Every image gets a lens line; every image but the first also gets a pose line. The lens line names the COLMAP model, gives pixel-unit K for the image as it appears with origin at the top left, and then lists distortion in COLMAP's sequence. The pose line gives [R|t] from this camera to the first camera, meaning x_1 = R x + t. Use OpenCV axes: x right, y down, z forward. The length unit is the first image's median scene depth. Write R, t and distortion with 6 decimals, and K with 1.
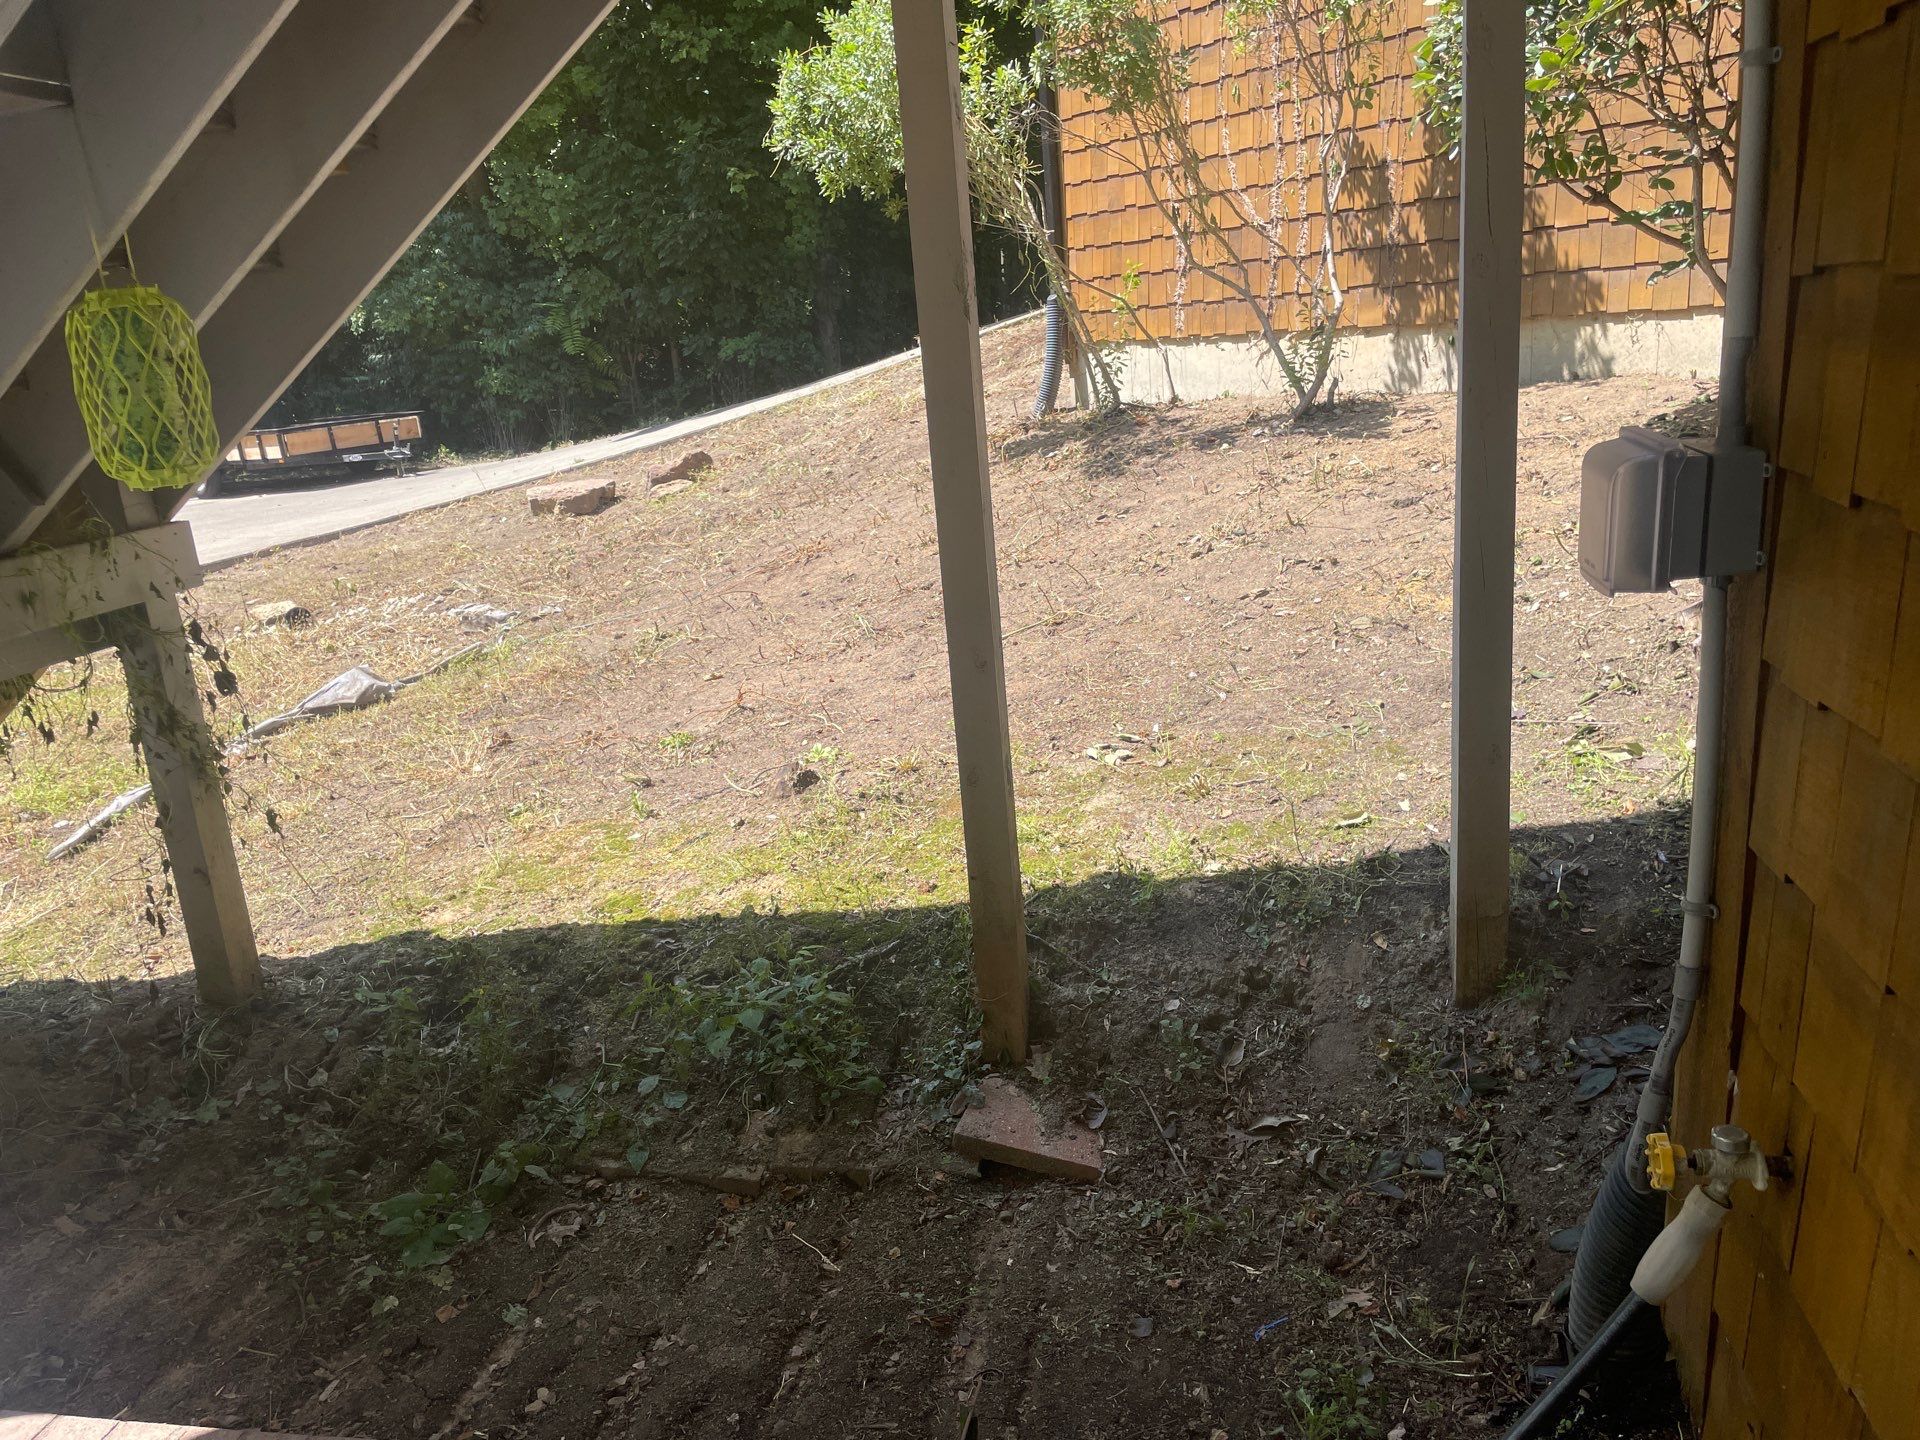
lens RADIAL K [[1436.3, 0, 951.2], [0, 1436.3, 737.6], [0, 0, 1]] dist [0.101260, -0.136243]
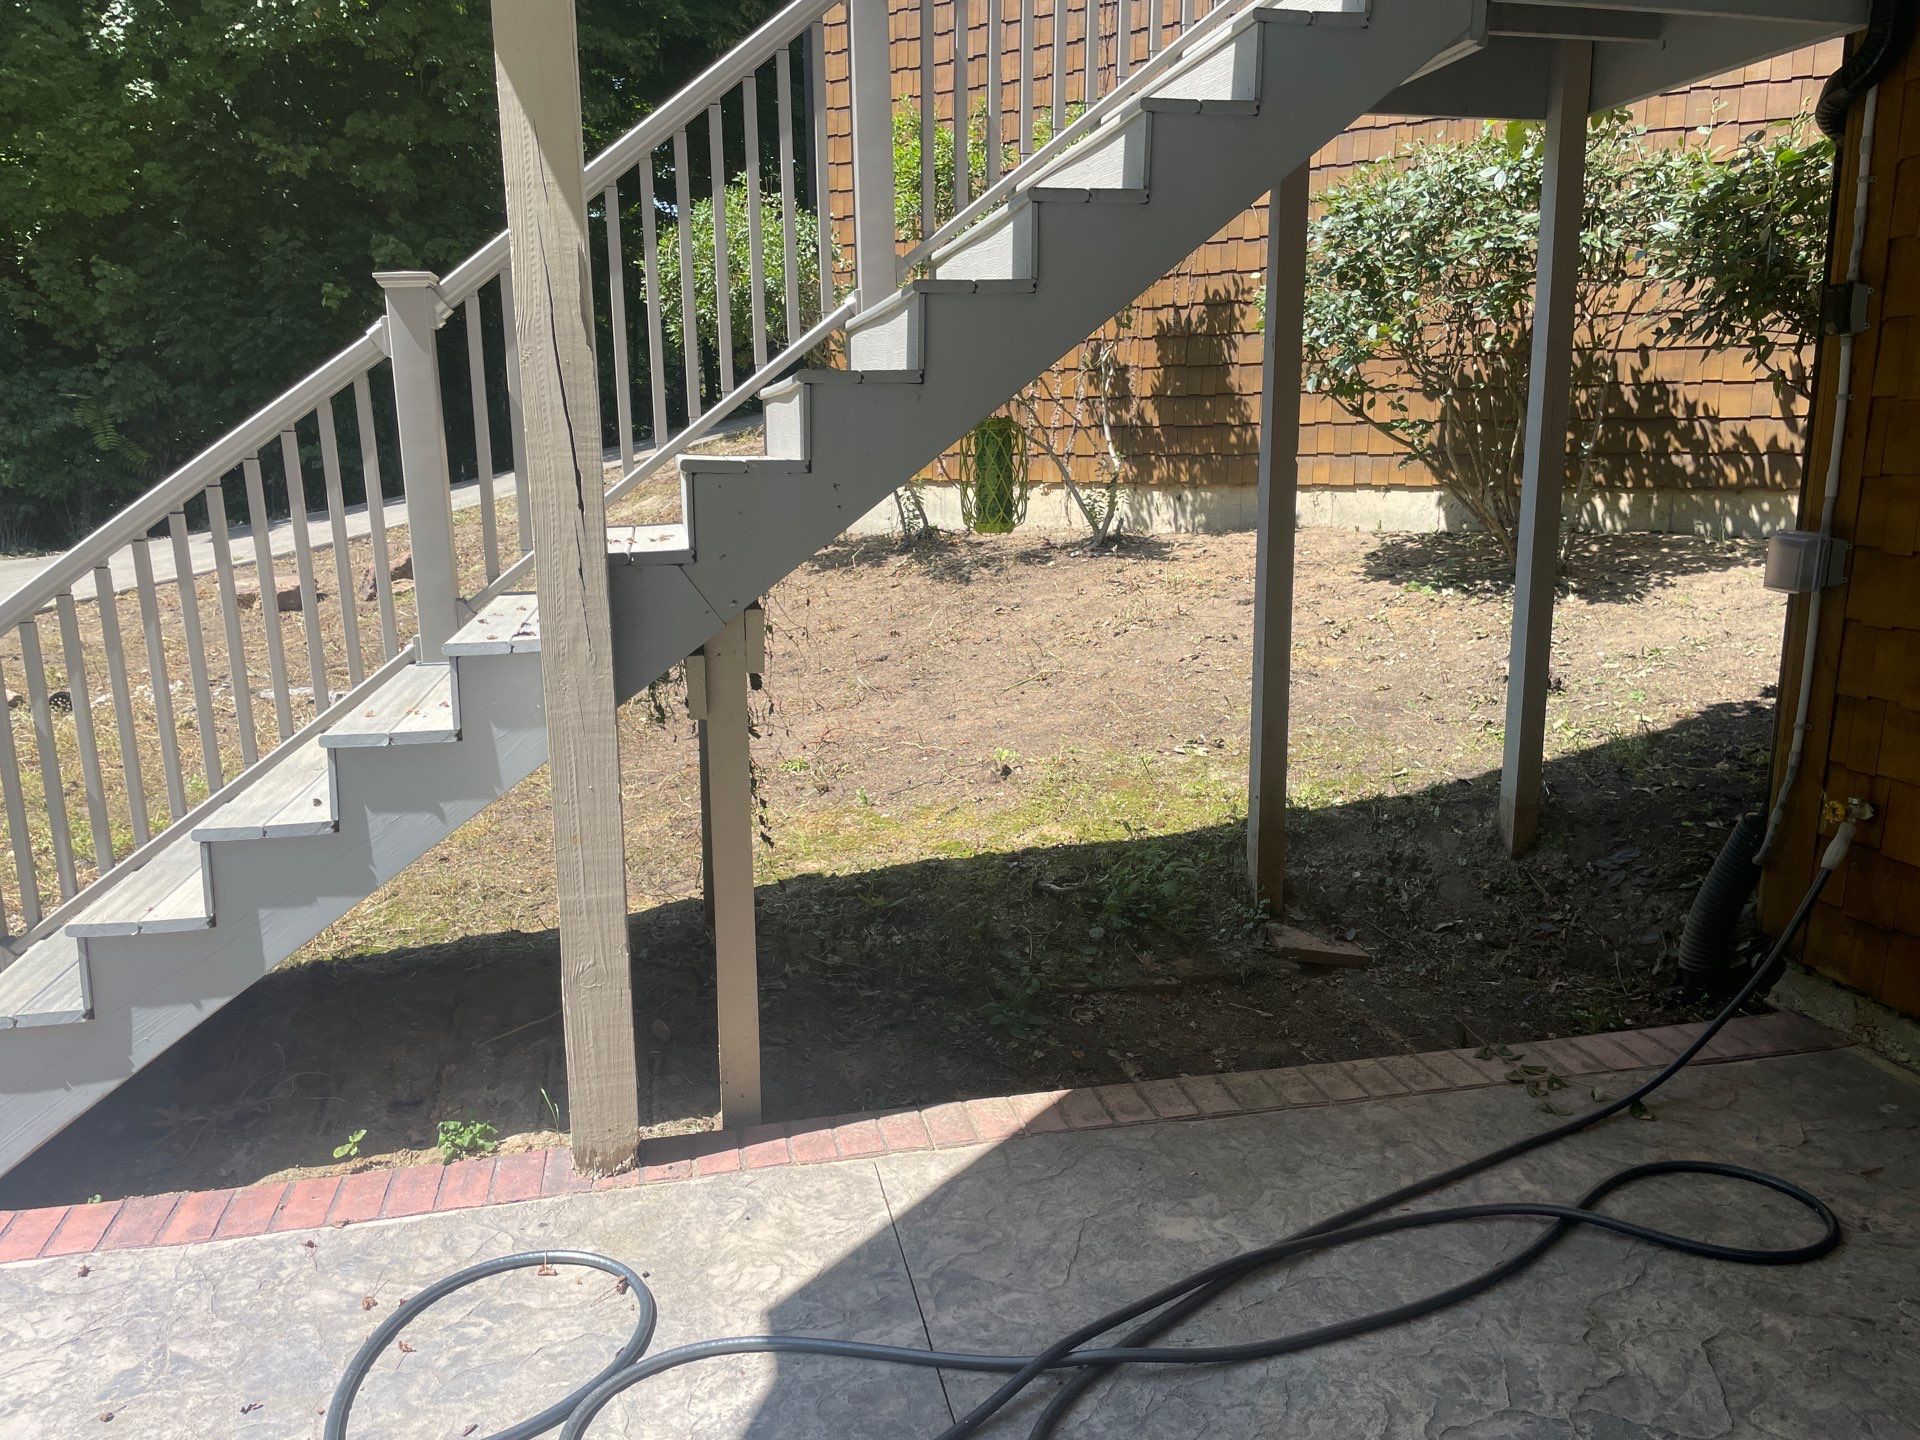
lens RADIAL K [[1436.3, 0, 951.2], [0, 1436.3, 737.6], [0, 0, 1]] dist [0.101260, -0.136243]
pose [[0.921089, -0.003290, 0.389337, -0.807264], [0.039813, 0.995519, -0.085777, 0.133488], [-0.387310, 0.094509, 0.917092, -0.316387]]
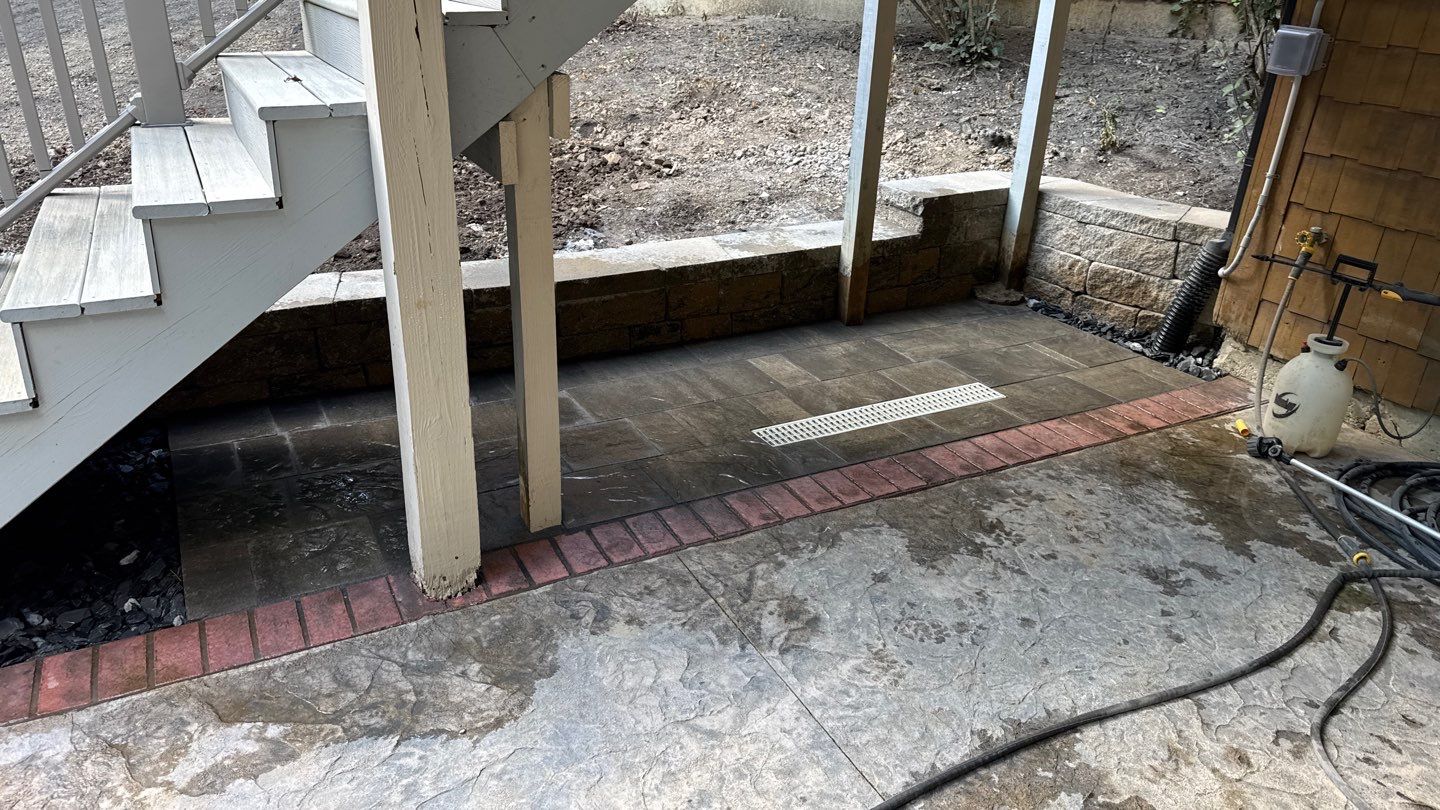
lens RADIAL K [[1010.4, 0, 720.0], [0, 1010.4, 405.0], [0, 0, 1]] dist [0.060703, -0.073346]
pose [[0.781843, -0.147601, 0.605752, -0.937073], [0.071086, 0.986341, 0.148586, 0.087150], [-0.619409, -0.073111, 0.781656, -0.013617]]
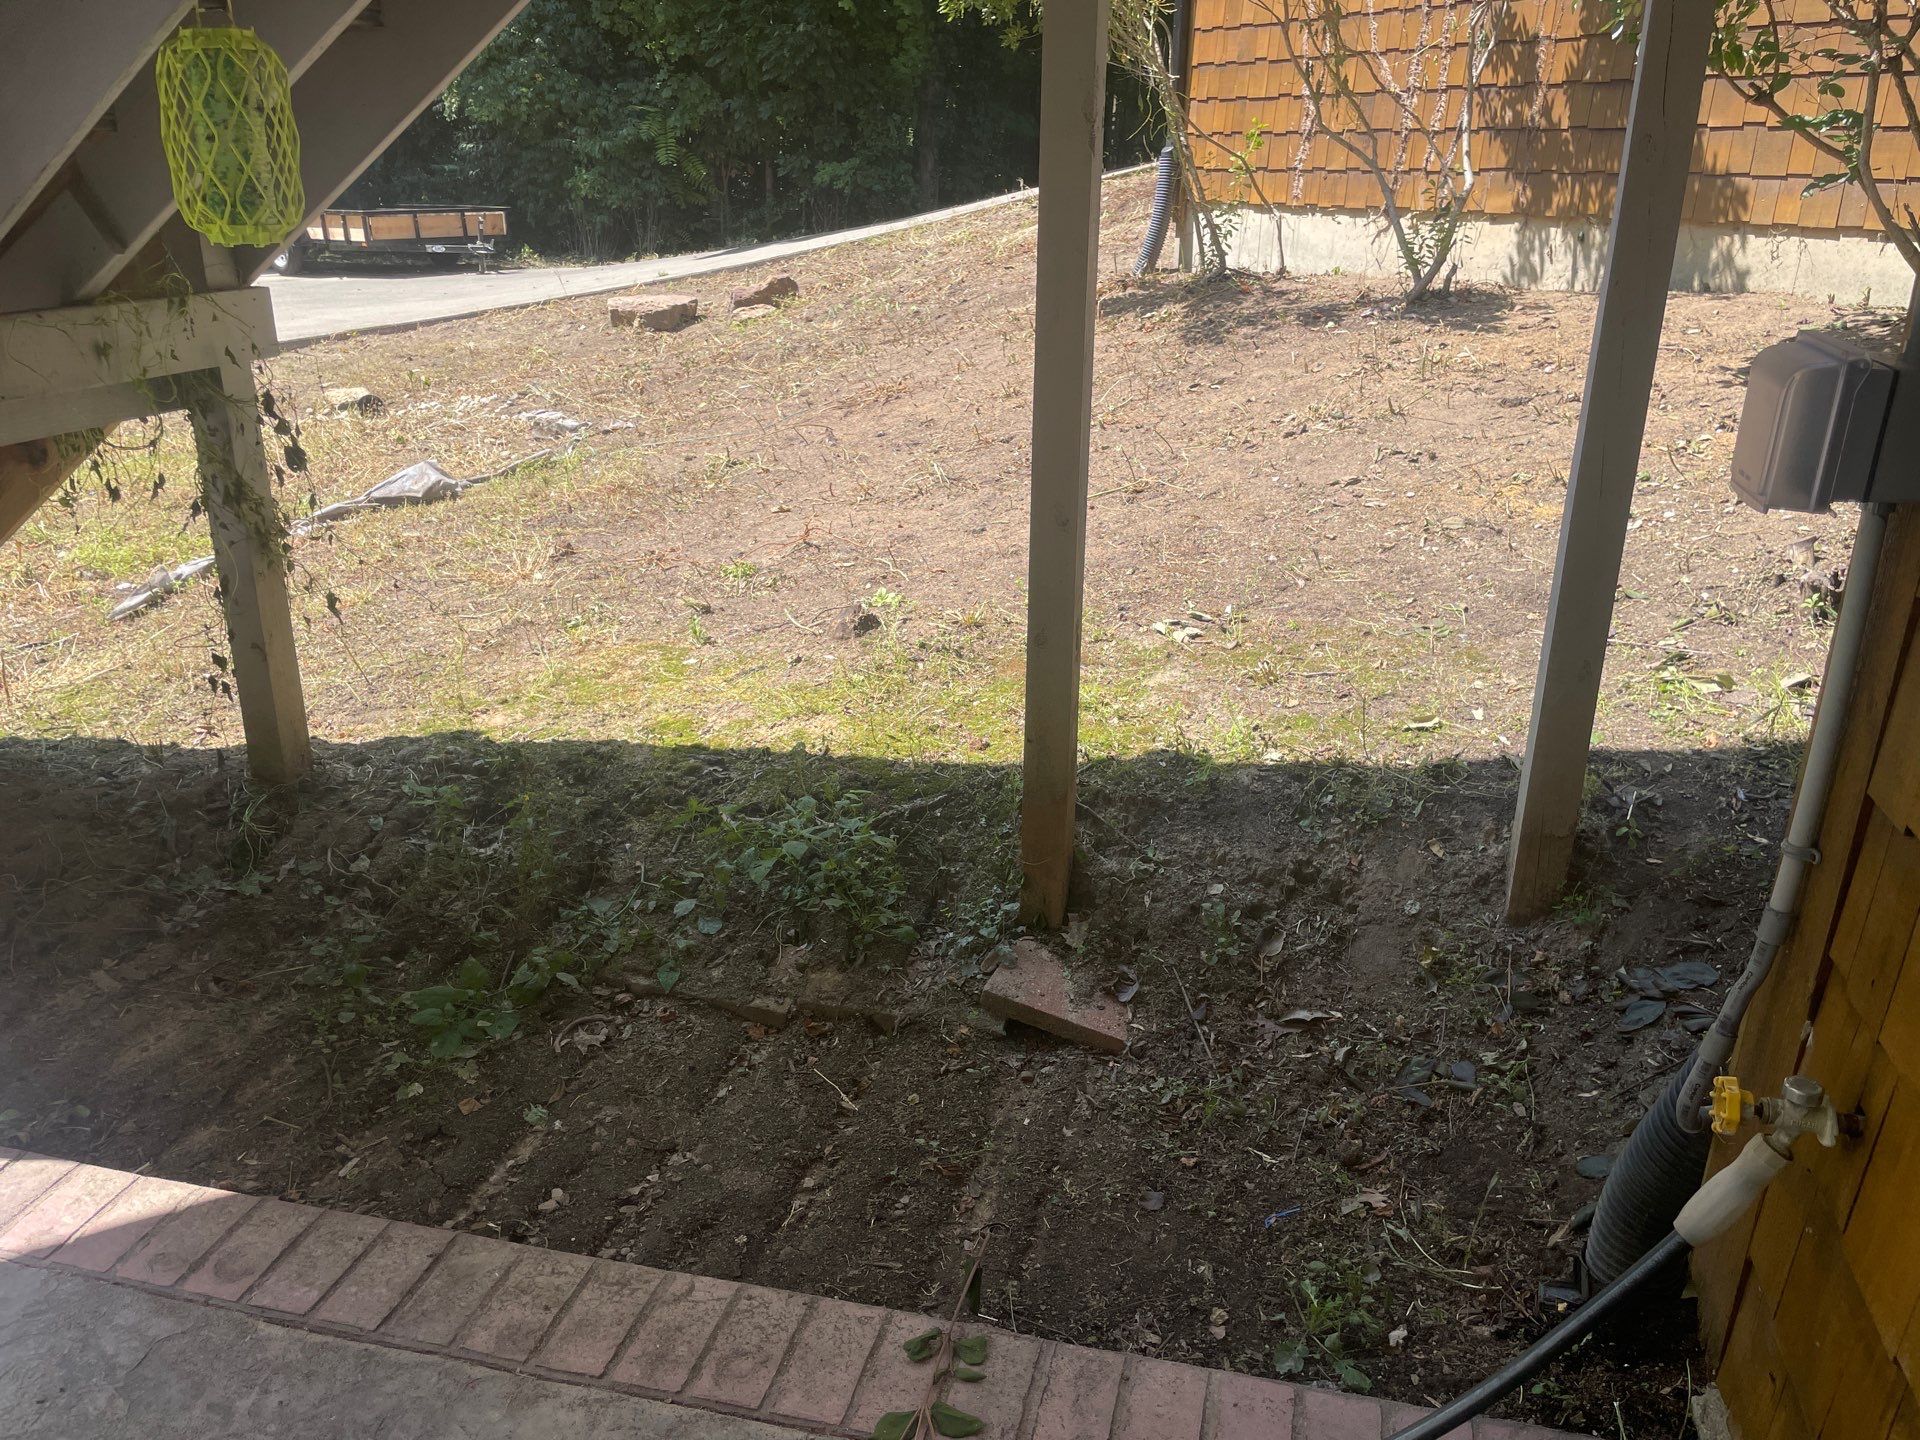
lens RADIAL K [[1435.6, 0, 960.0], [0, 1435.6, 720.0], [0, 0, 1]] dist [0.102812, -0.142252]
pose [[0.993783, 0.109024, -0.022583, -0.009573], [-0.106713, 0.990554, 0.086110, 0.003842], [0.031758, -0.083164, 0.996030, 0.019412]]
